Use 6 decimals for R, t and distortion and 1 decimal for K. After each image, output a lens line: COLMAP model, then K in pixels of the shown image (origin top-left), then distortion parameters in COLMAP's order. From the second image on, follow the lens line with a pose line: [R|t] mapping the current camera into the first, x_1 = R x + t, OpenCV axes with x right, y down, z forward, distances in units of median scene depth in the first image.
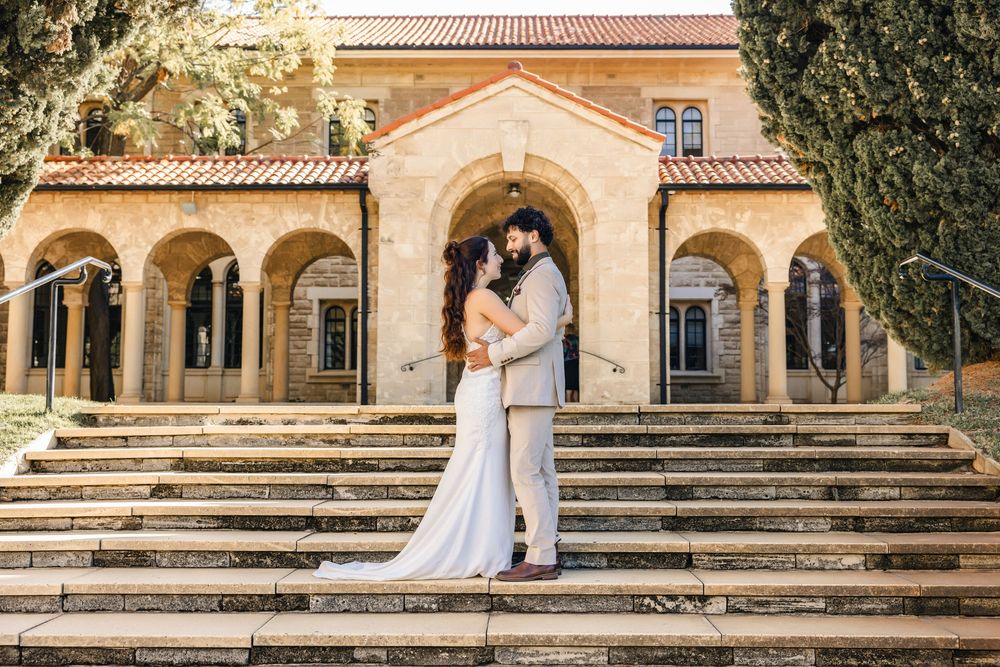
lens RADIAL K [[1197.5, 0, 500.6], [0, 1197.5, 330.9], [0, 0, 1]] dist [-0.001633, 0.000000]
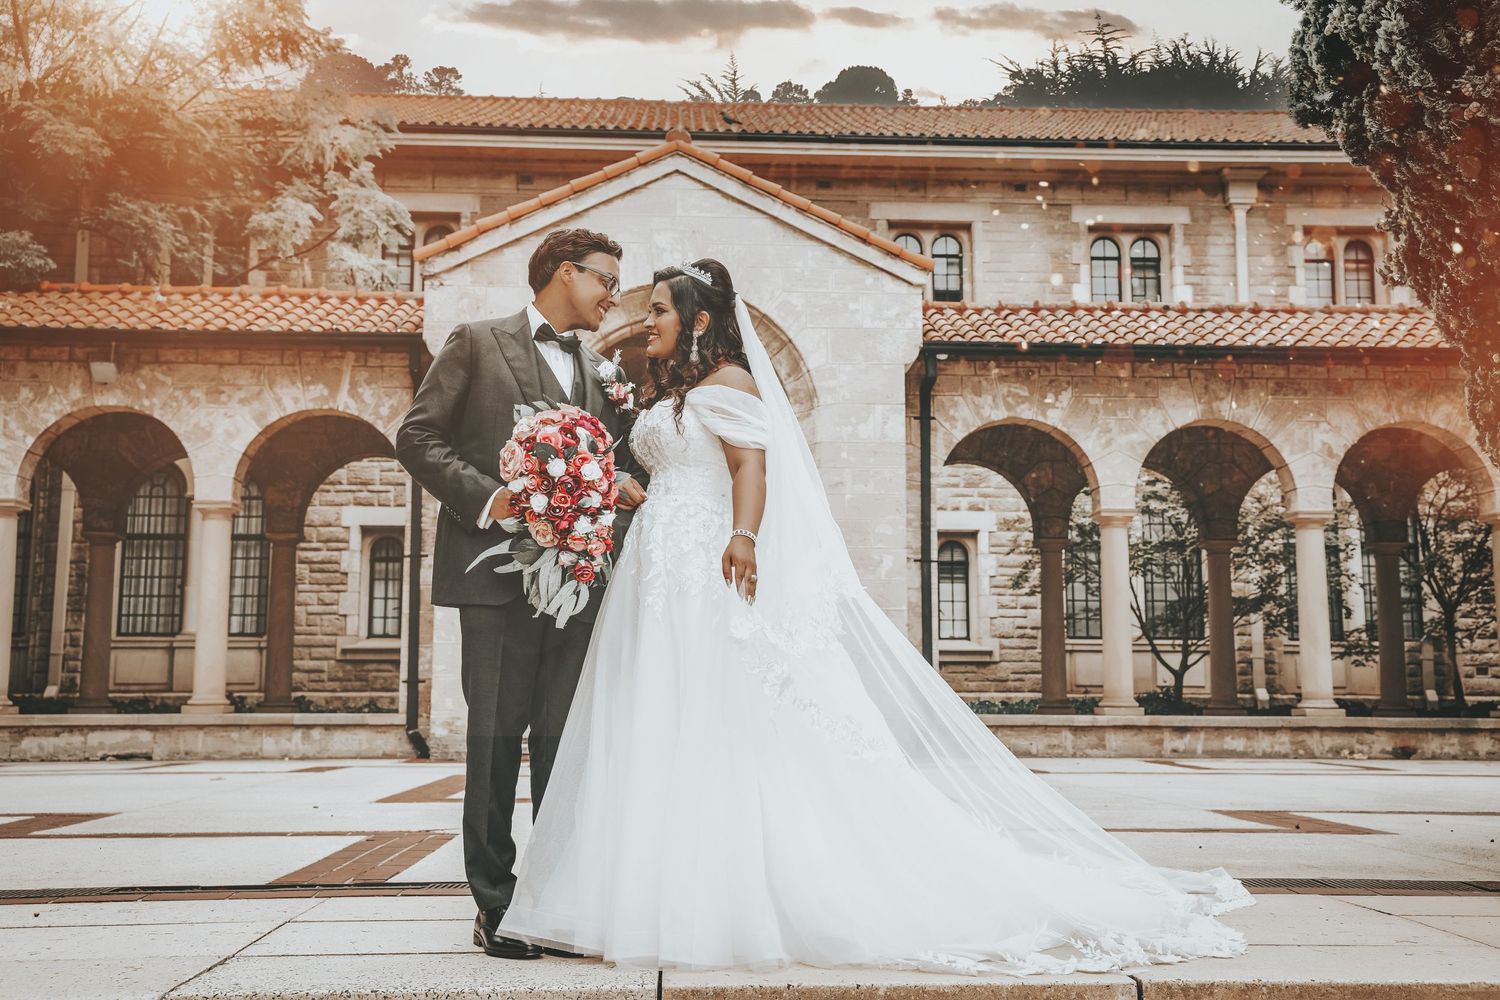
lens RADIAL K [[1560.5, 0, 756.4], [0, 1560.5, 499.1], [0, 0, 1]] dist [0.066317, 0.000000]
pose [[0.997586, 0.008460, 0.068921, -0.001726], [-0.005863, 0.999268, -0.037796, -0.014962], [-0.069190, 0.037301, 0.996906, 0.229841]]
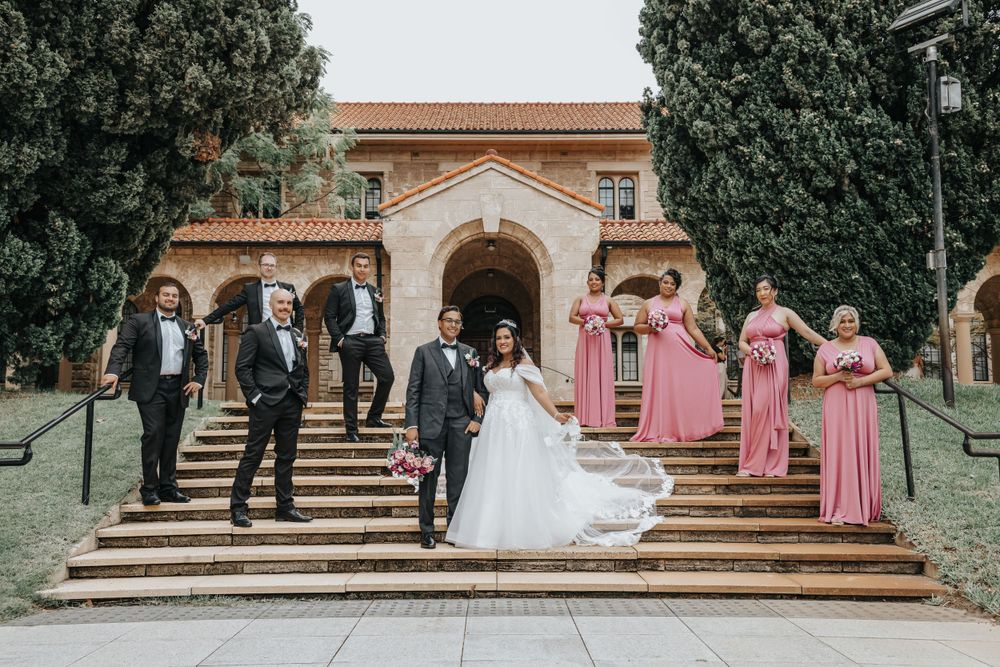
lens RADIAL K [[997.9, 0, 499.5], [0, 997.9, 340.7], [0, 0, 1]] dist [0.067496, 0.000000]
pose [[0.999628, -0.003467, 0.027056, -0.010337], [0.003730, 0.999946, -0.009702, -0.001213], [-0.027021, 0.009799, 0.999587, -0.108419]]
